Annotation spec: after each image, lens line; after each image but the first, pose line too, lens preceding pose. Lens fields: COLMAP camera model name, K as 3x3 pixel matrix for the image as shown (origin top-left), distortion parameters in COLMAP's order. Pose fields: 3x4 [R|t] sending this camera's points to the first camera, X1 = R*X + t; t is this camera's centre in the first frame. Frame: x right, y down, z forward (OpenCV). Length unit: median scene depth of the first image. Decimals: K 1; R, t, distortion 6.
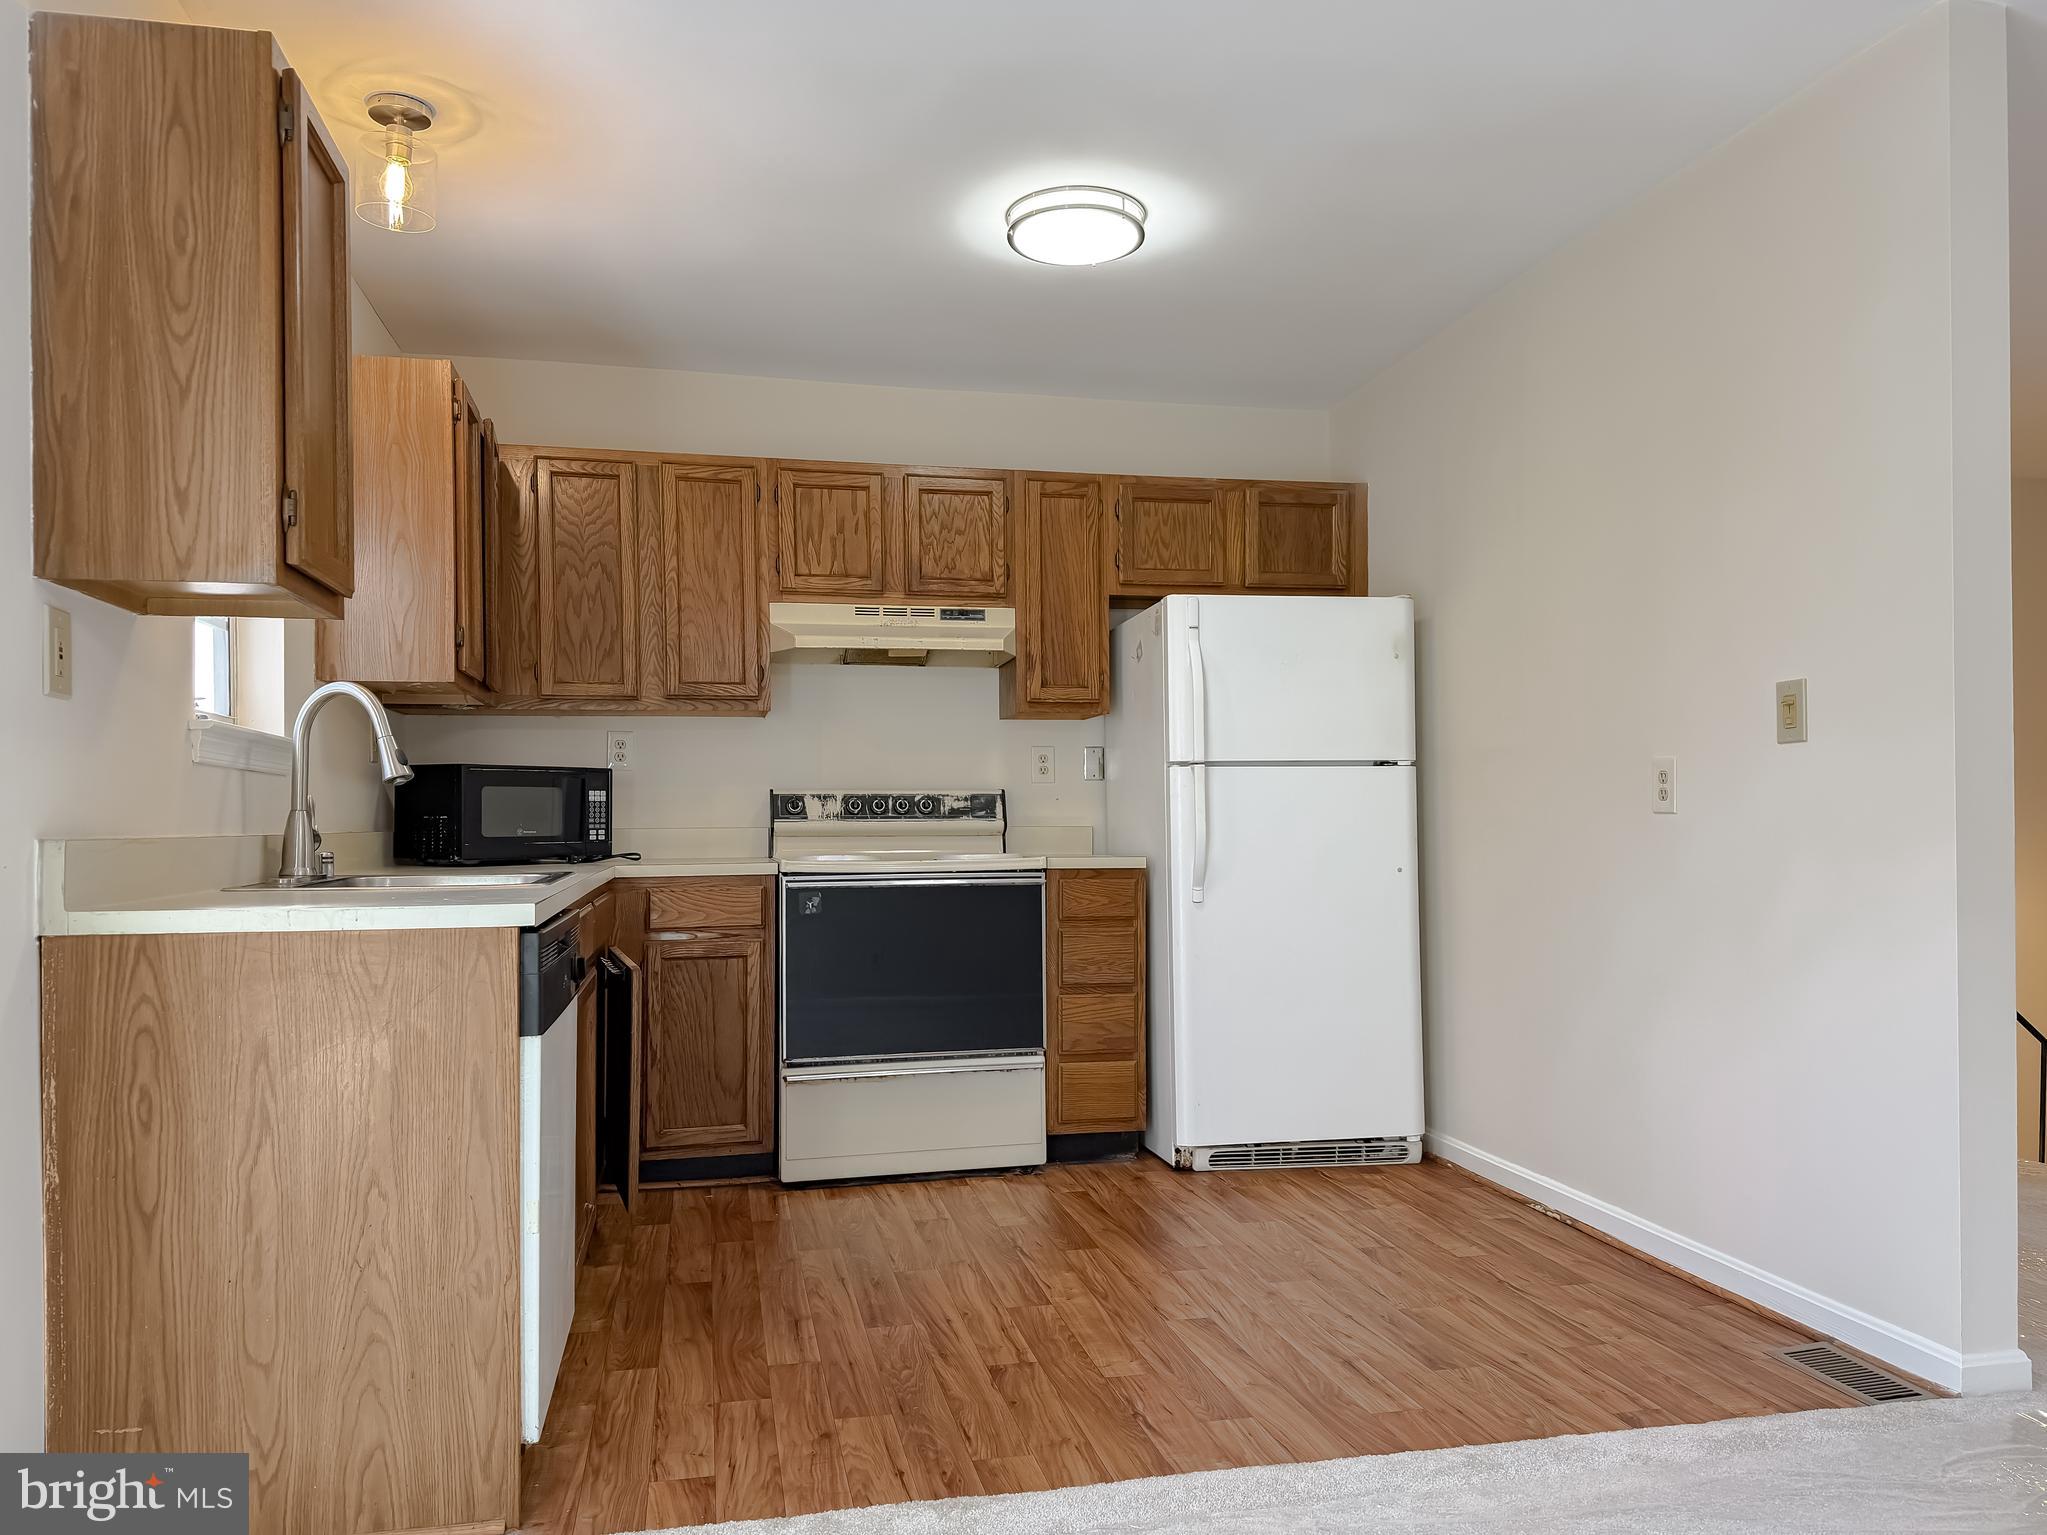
lens RADIAL K [[1477.8, 0, 1026.5], [0, 1477.8, 800.4], [0, 0, 1]] dist [0.115626, -0.101445]
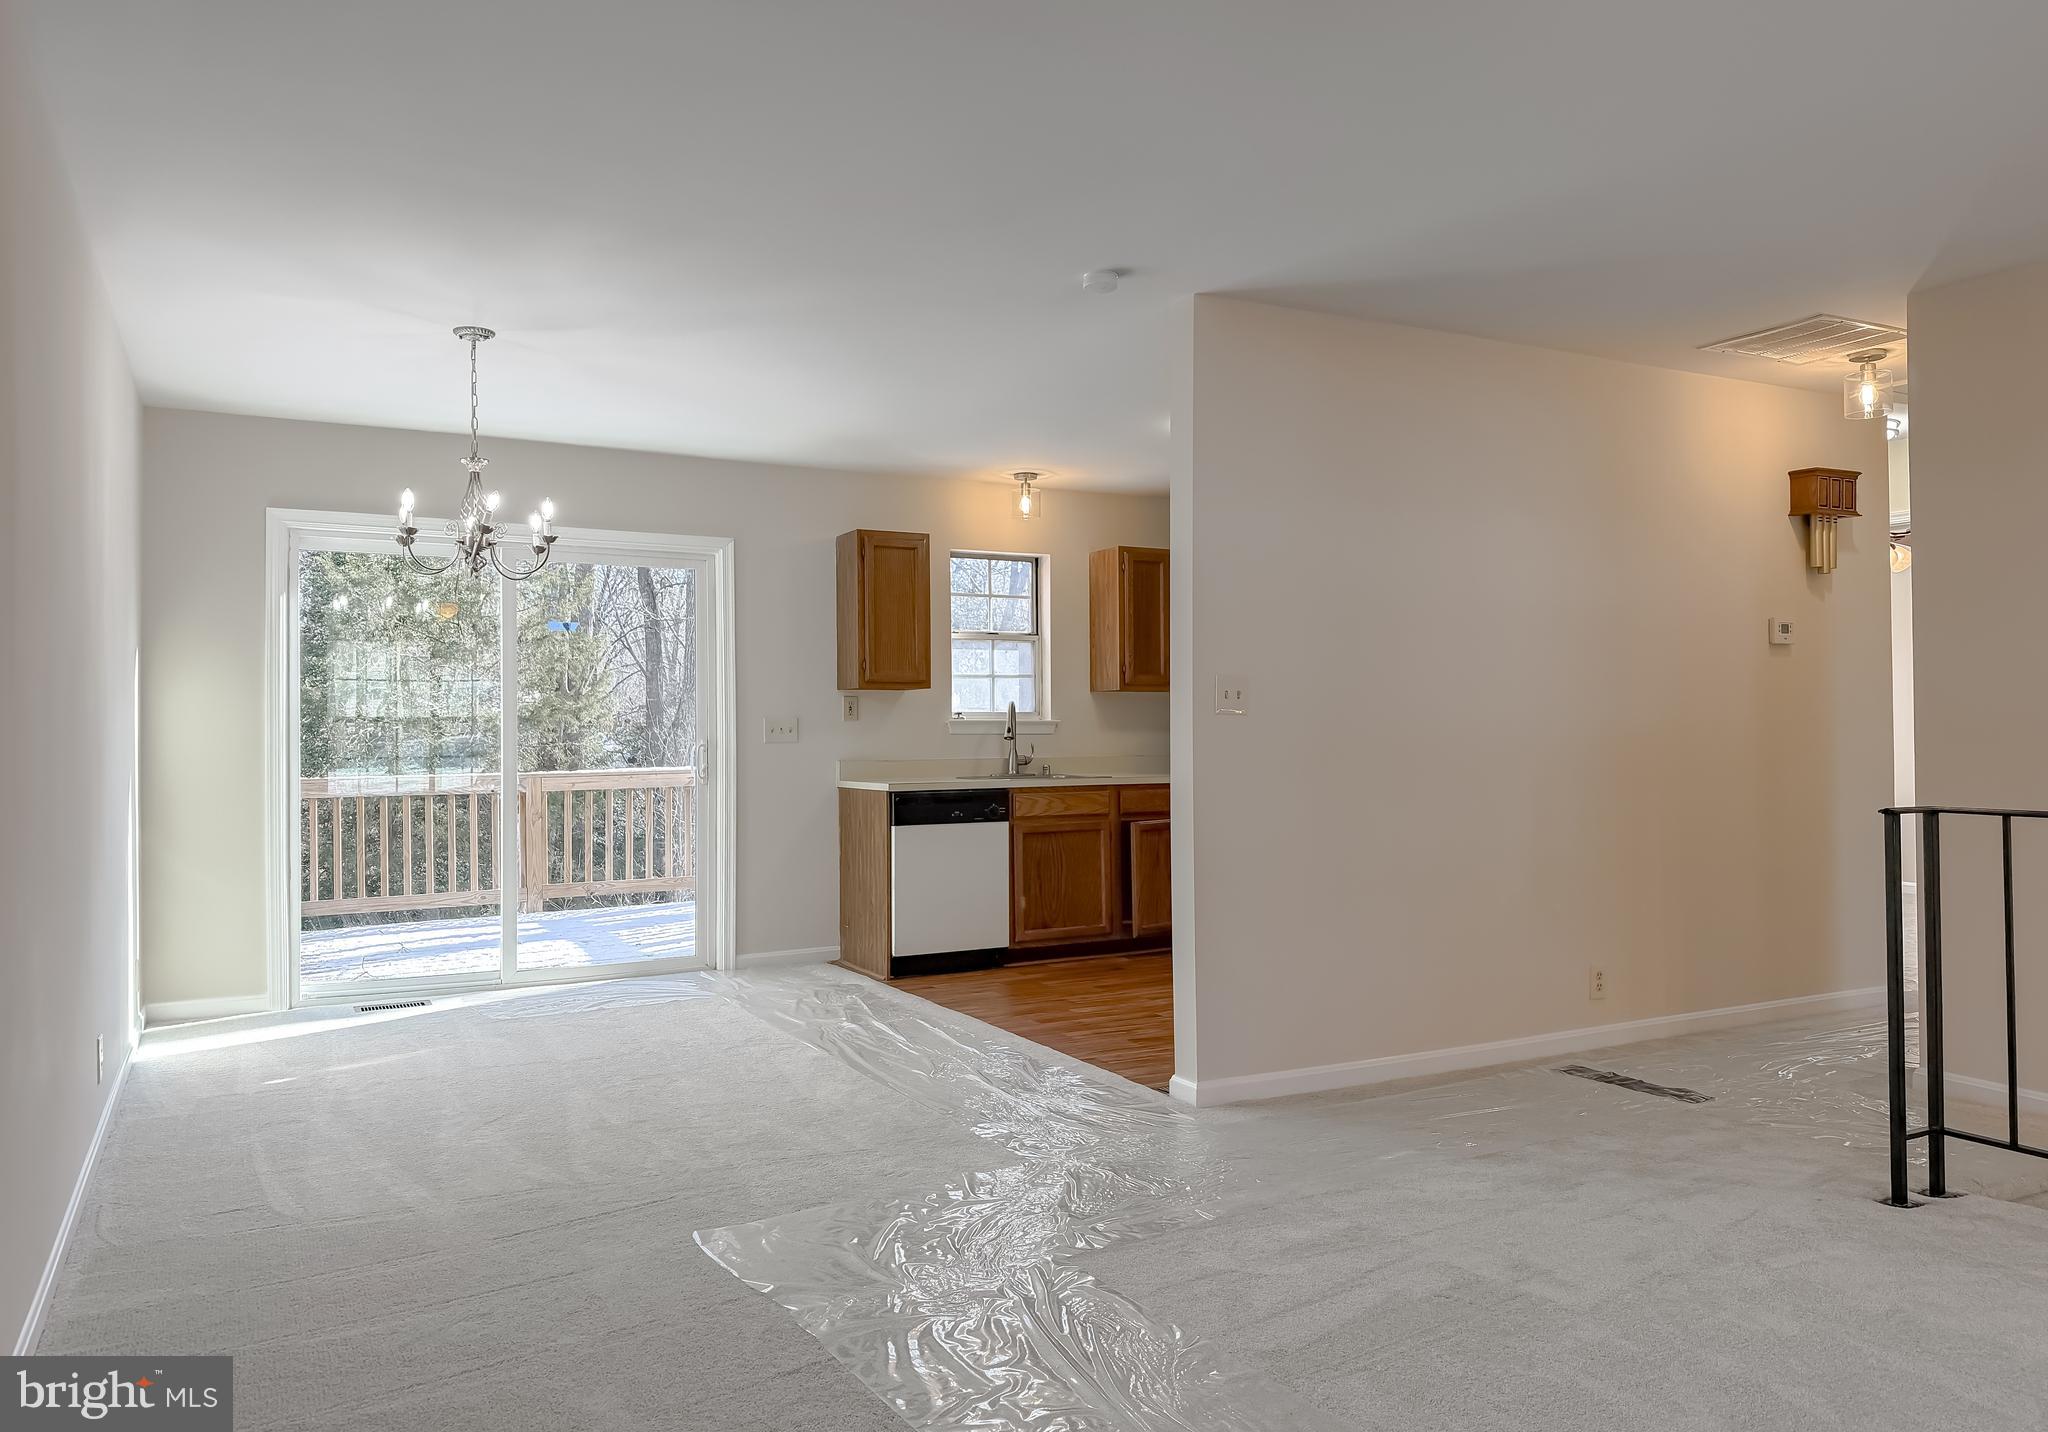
lens RADIAL K [[1433.6, 0, 1024.0], [0, 1433.6, 716.0], [0, 0, 1]] dist [0.003359, -0.000177]
pose [[0.284358, -0.010791, -0.958657, 1.376014], [0.021501, 0.999757, -0.004876, -0.028026], [0.958477, -0.019226, 0.284521, 0.219190]]
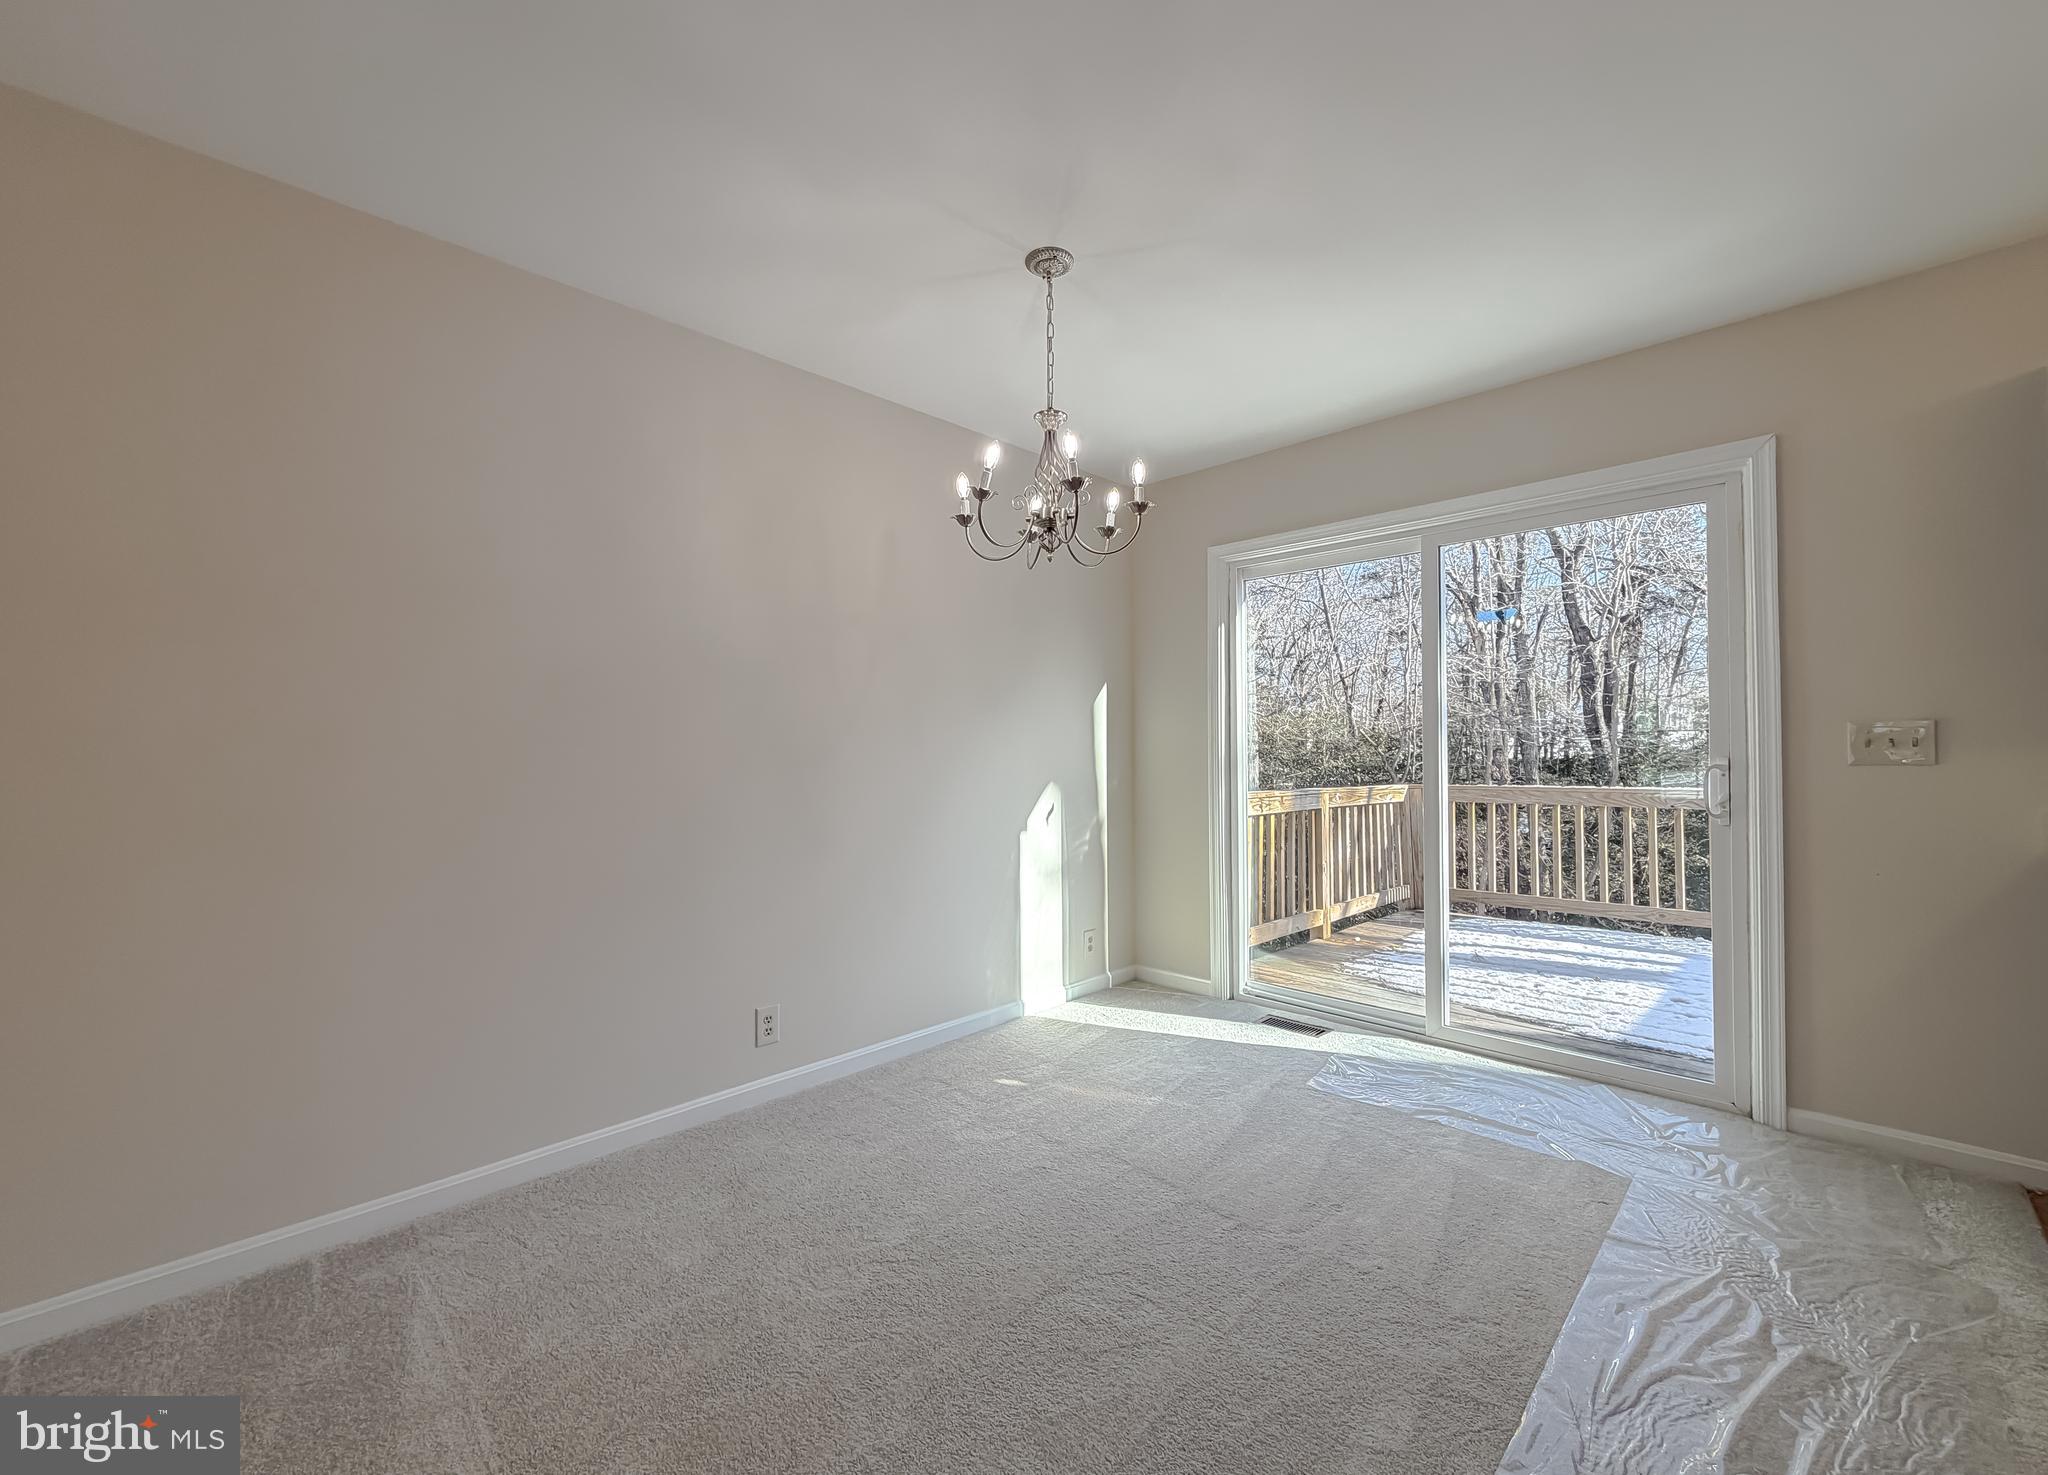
lens RADIAL K [[837.3, 0, 1053.6], [0, 837.3, 739.2], [0, 0, 1]] dist [-0.000273, -0.000257]
pose [[-0.831287, -0.002645, -0.555838, 0.466962], [0.016835, 0.999410, -0.029932, -0.020870], [0.555589, -0.034240, -0.830752, 0.573387]]
